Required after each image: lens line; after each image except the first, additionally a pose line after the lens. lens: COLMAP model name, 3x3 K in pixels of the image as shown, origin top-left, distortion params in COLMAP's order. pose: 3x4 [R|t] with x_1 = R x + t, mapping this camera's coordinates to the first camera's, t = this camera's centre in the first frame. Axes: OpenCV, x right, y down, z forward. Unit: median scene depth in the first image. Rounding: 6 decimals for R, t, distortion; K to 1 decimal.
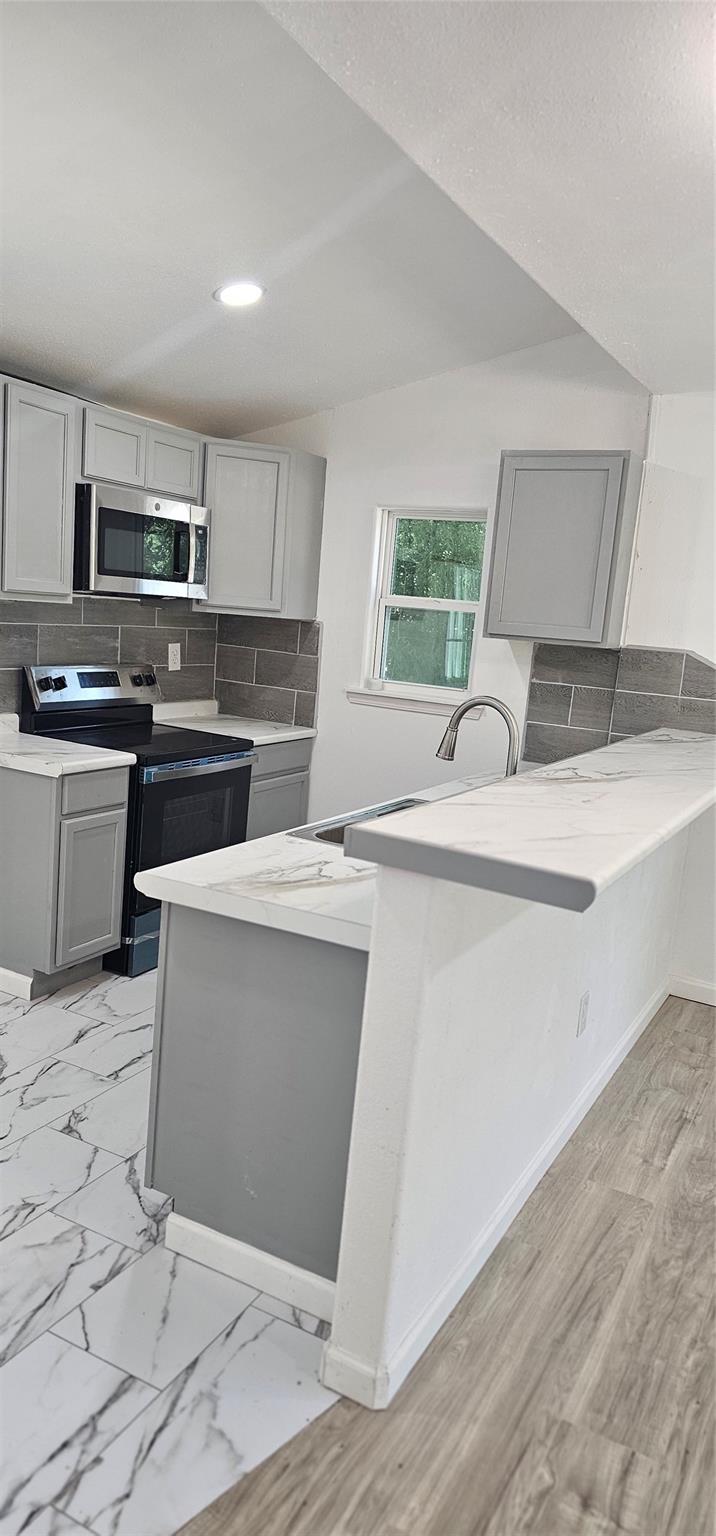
lens RADIAL K [[1031.0, 0, 360.2], [0, 1031.0, 780.4], [0, 0, 1]] dist [0.073250, -0.043400]
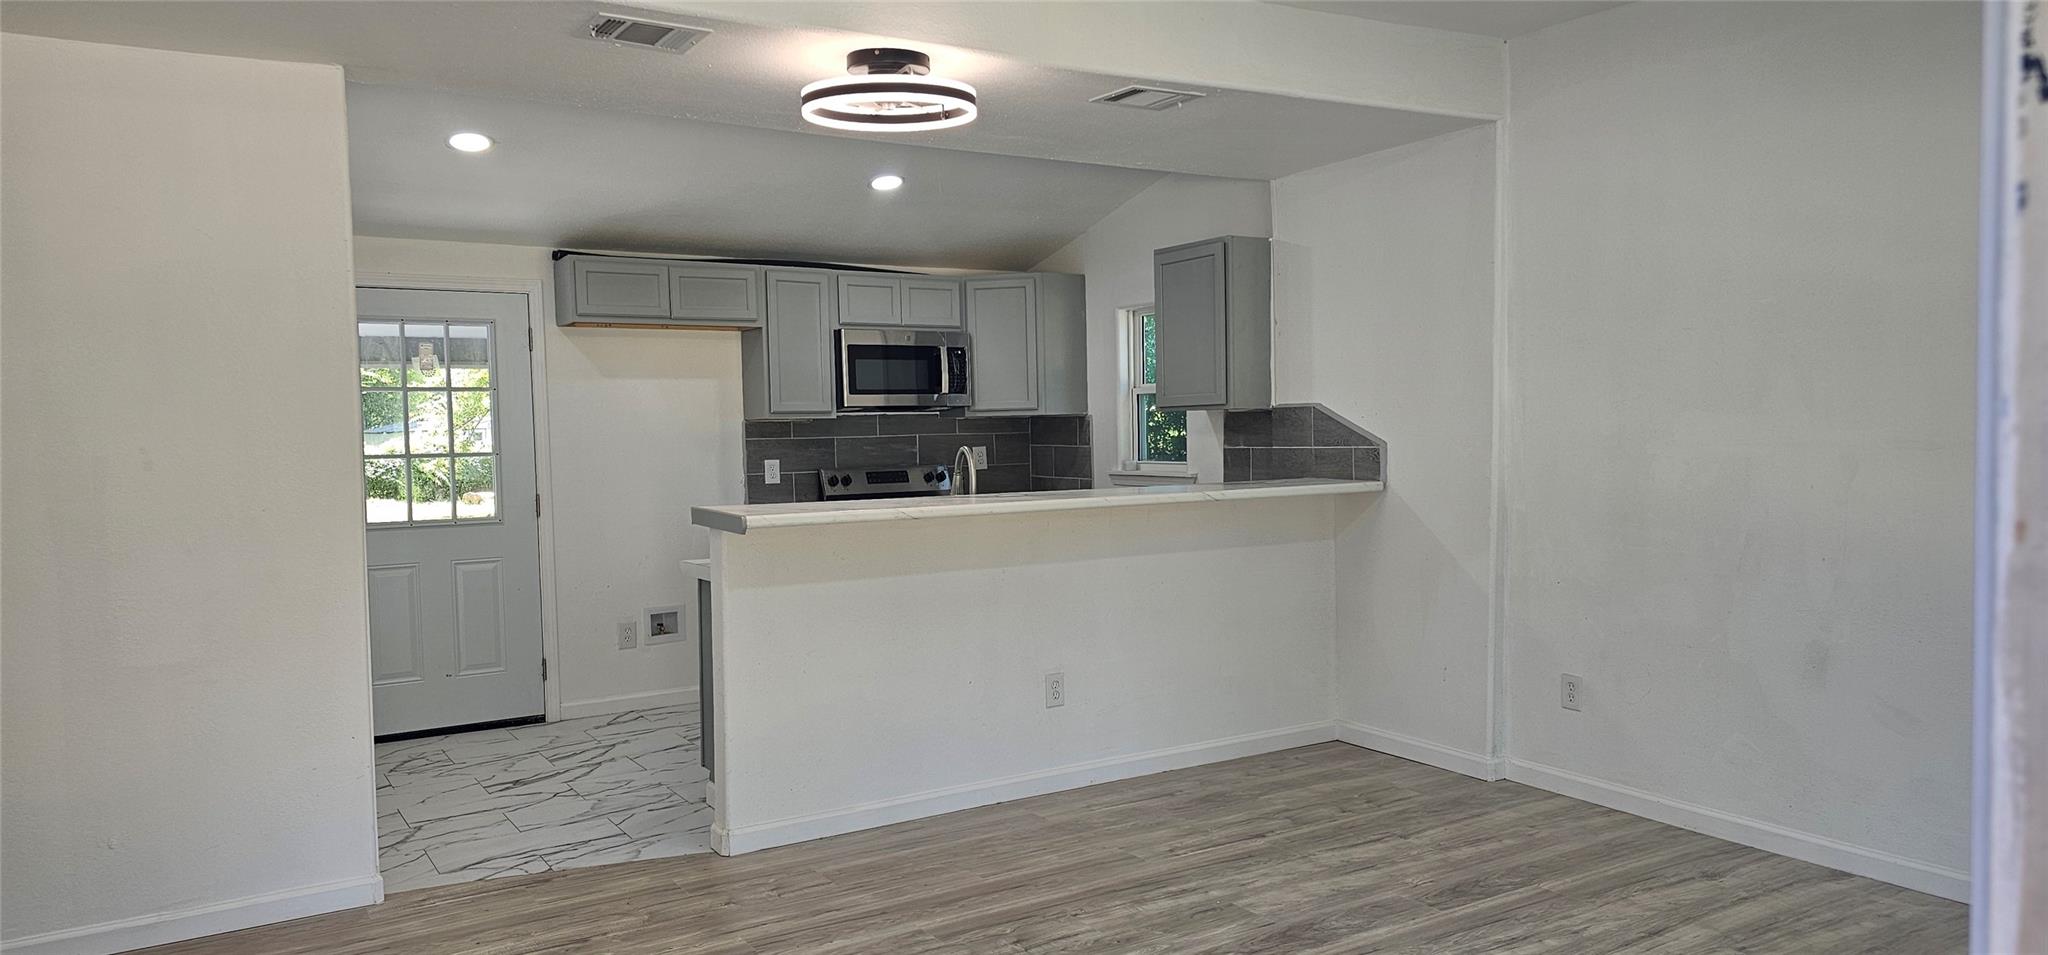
lens RADIAL K [[1374.6, 0, 1031.1], [0, 1374.6, 486.9], [0, 0, 1]] dist [0.073250, -0.043400]
pose [[0.861077, -0.077700, -0.502503, 0.813975], [0.006611, 0.989883, -0.141733, 0.167758], [0.508432, 0.118721, 0.852879, -0.362744]]
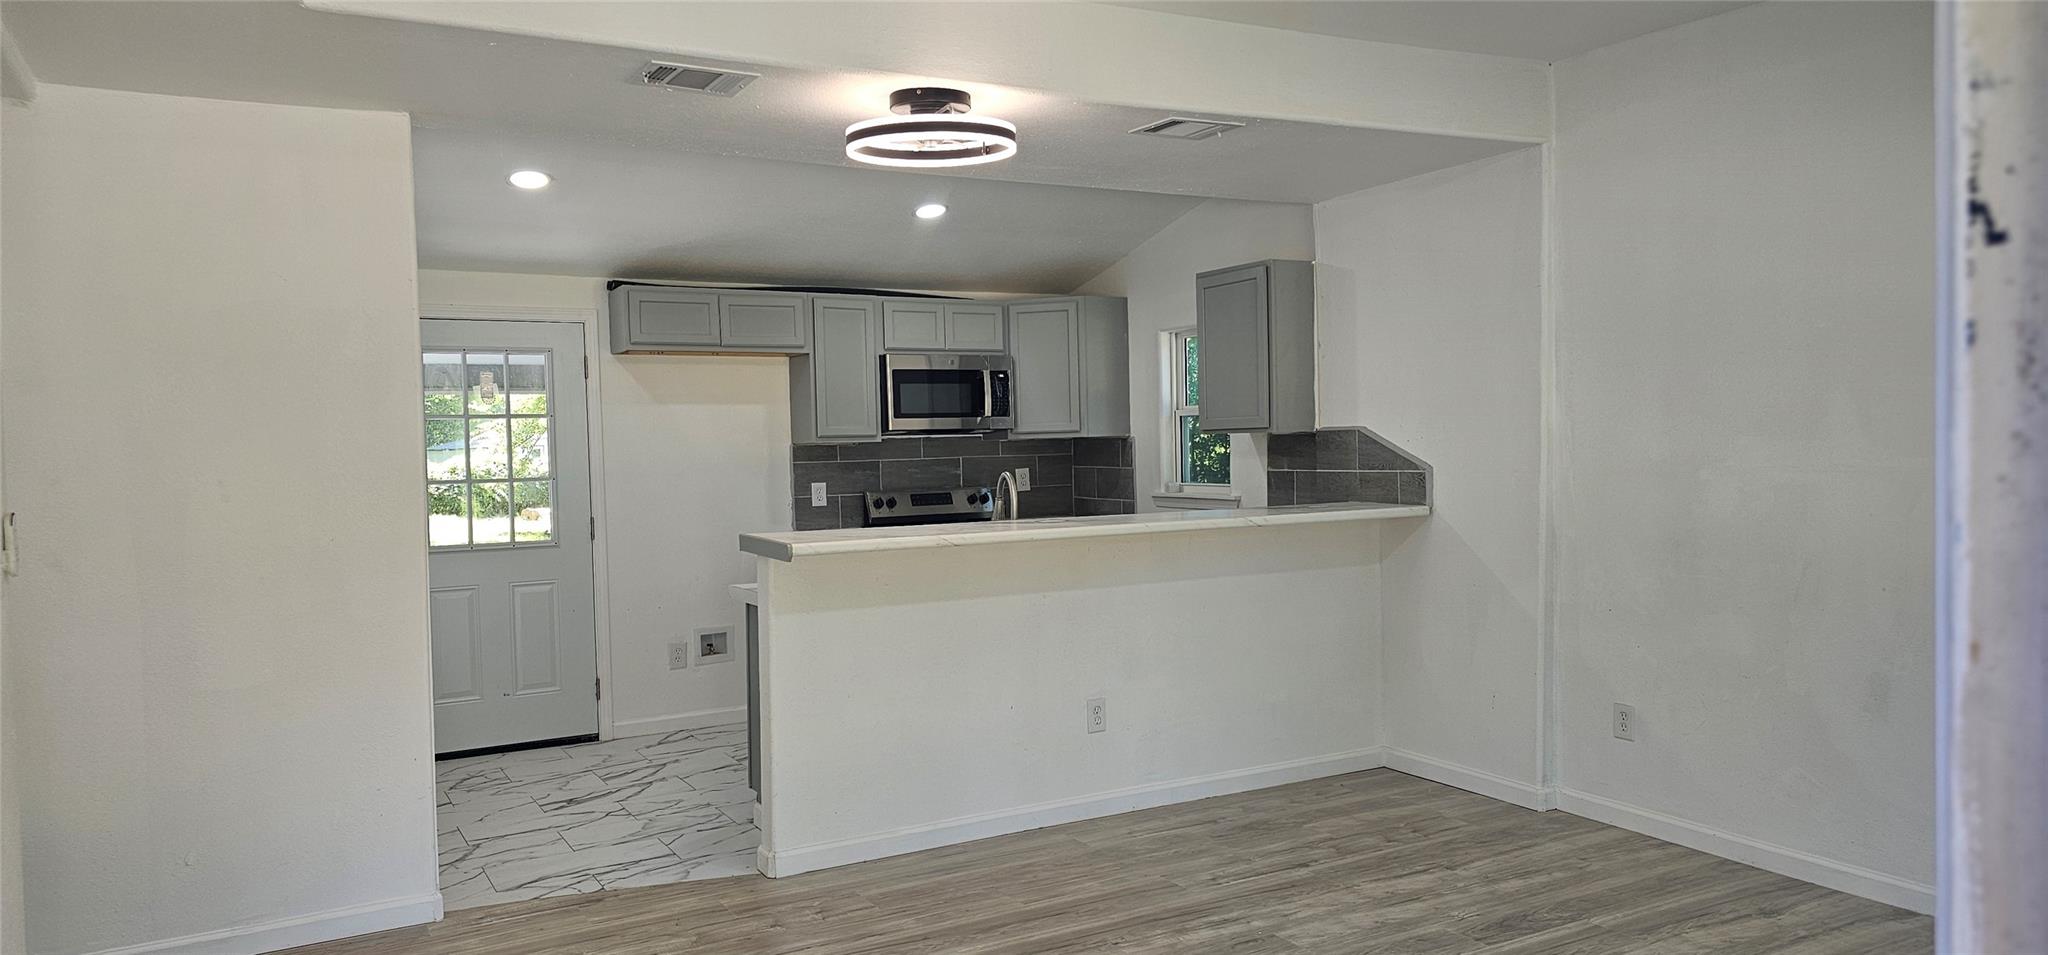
lens RADIAL K [[1374.6, 0, 1010.8], [0, 1374.6, 482.2], [0, 0, 1]] dist [0.073250, -0.043400]
pose [[0.835563, -0.086273, -0.542579, 0.824107], [0.000795, 0.987782, -0.155838, 0.159129], [0.549395, 0.129781, 0.825423, -0.370307]]
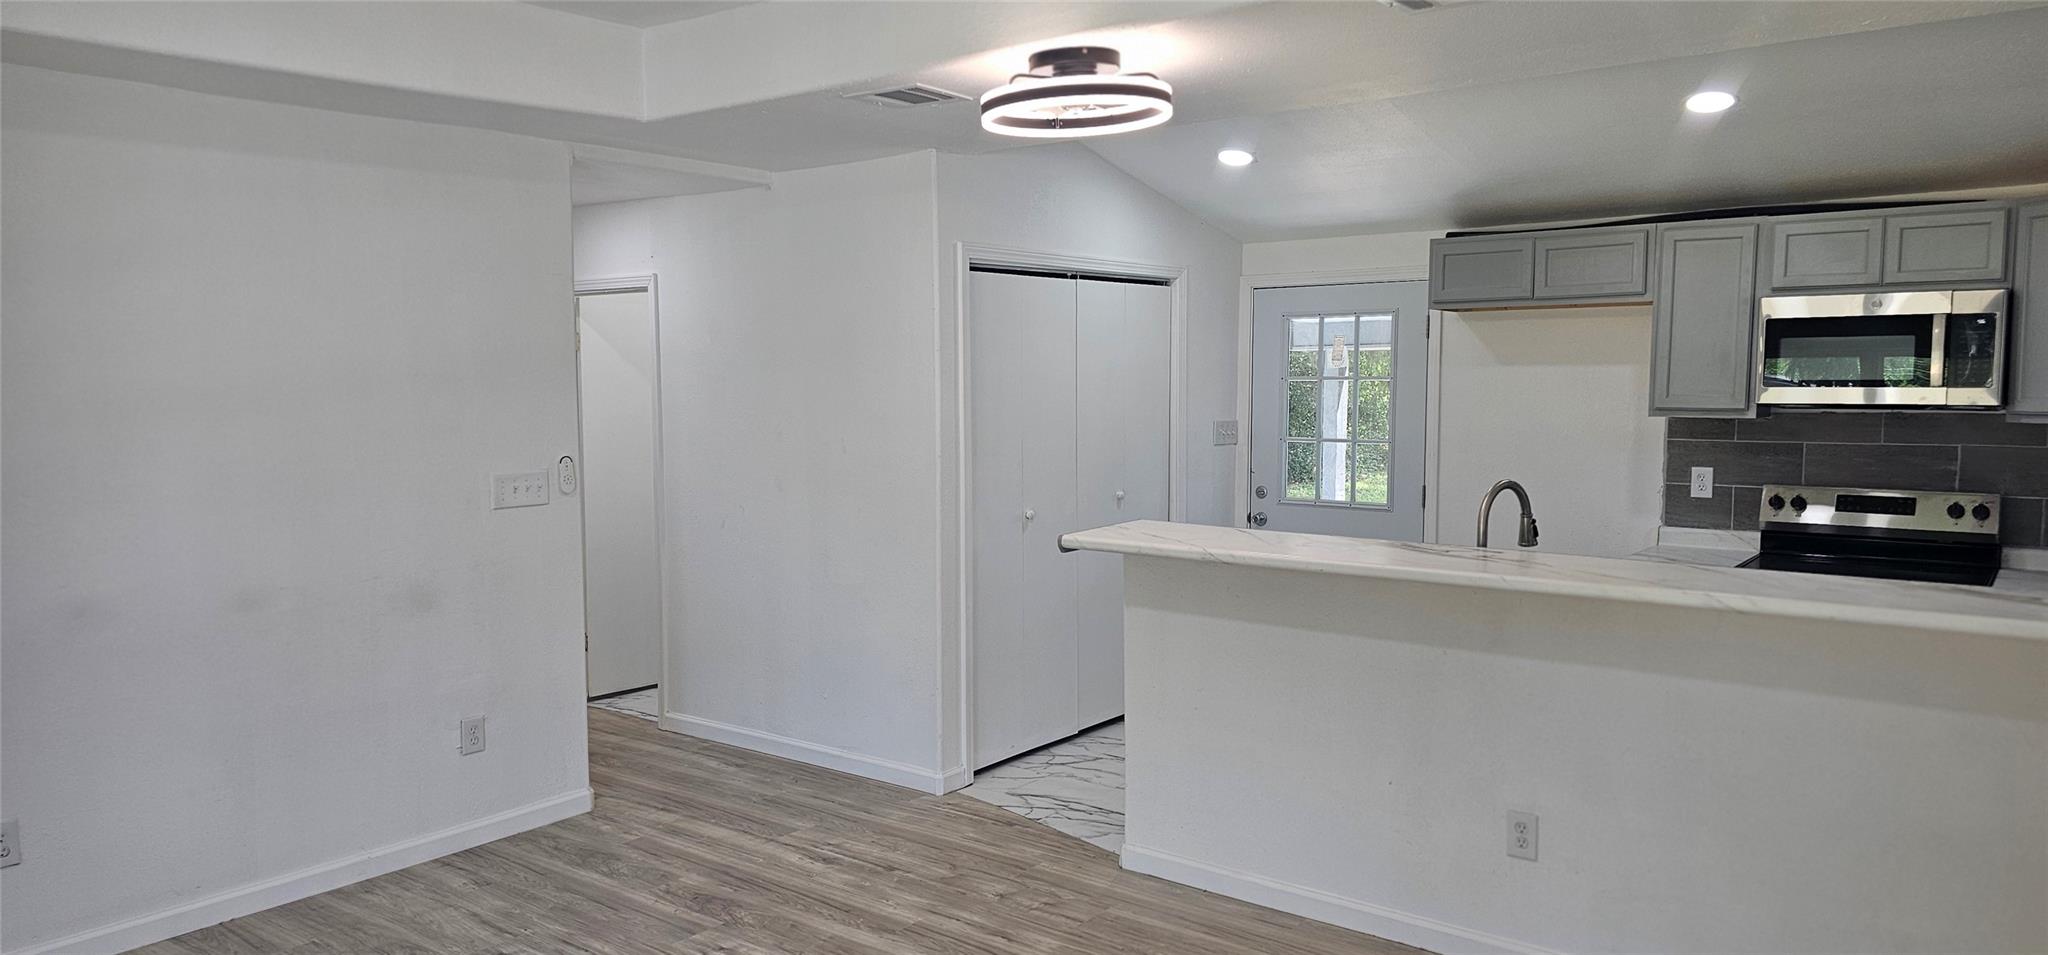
lens RADIAL K [[1374.6, 0, 1034.2], [0, 1374.6, 478.8], [0, 0, 1]] dist [0.073250, -0.043400]
pose [[-0.180379, -0.008675, -0.983559, 1.143564], [-0.177813, 0.983773, 0.023933, -0.024387], [0.967391, 0.179207, -0.178995, 0.586393]]
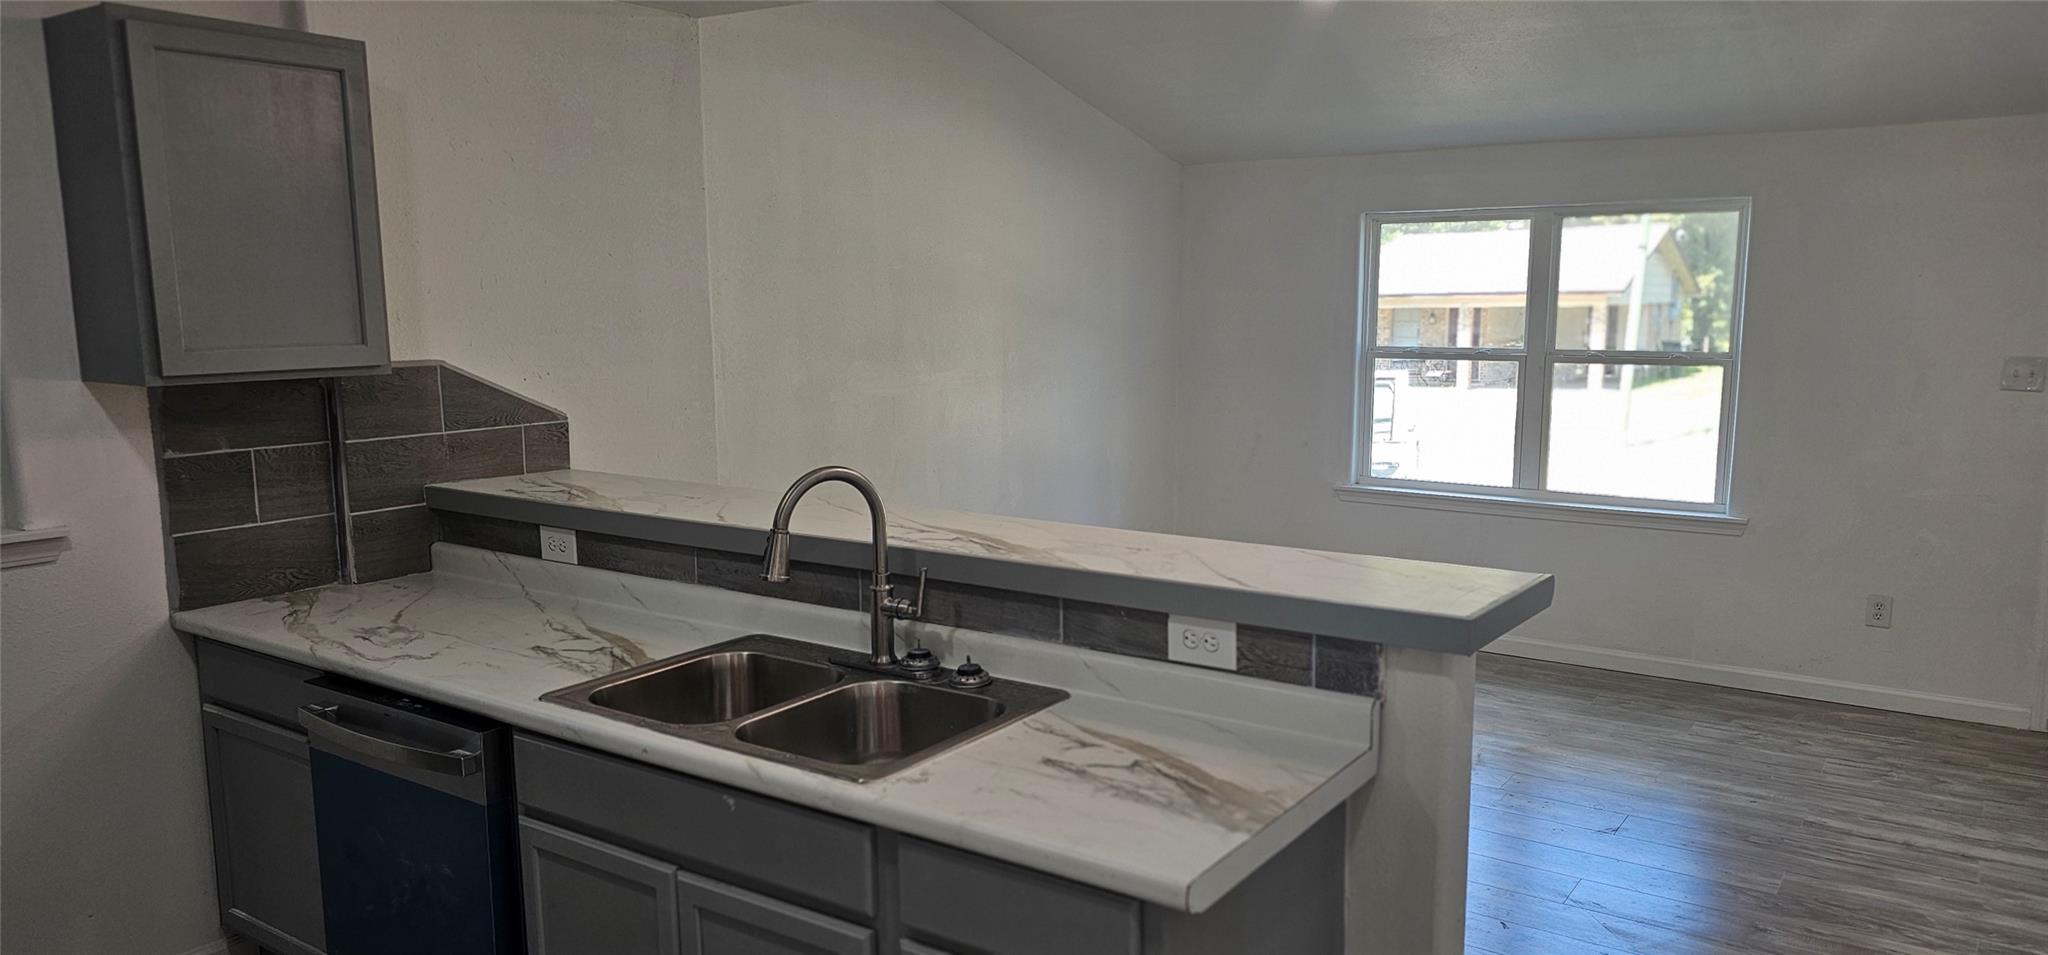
lens RADIAL K [[1374.6, 0, 1020.9], [0, 1374.6, 478.7], [0, 0, 1]] dist [0.073250, -0.043400]
pose [[0.126124, -0.217261, 0.967931, -0.538506], [0.186127, 0.963577, 0.192031, -0.166825], [-0.974397, 0.155938, 0.161969, 0.567677]]
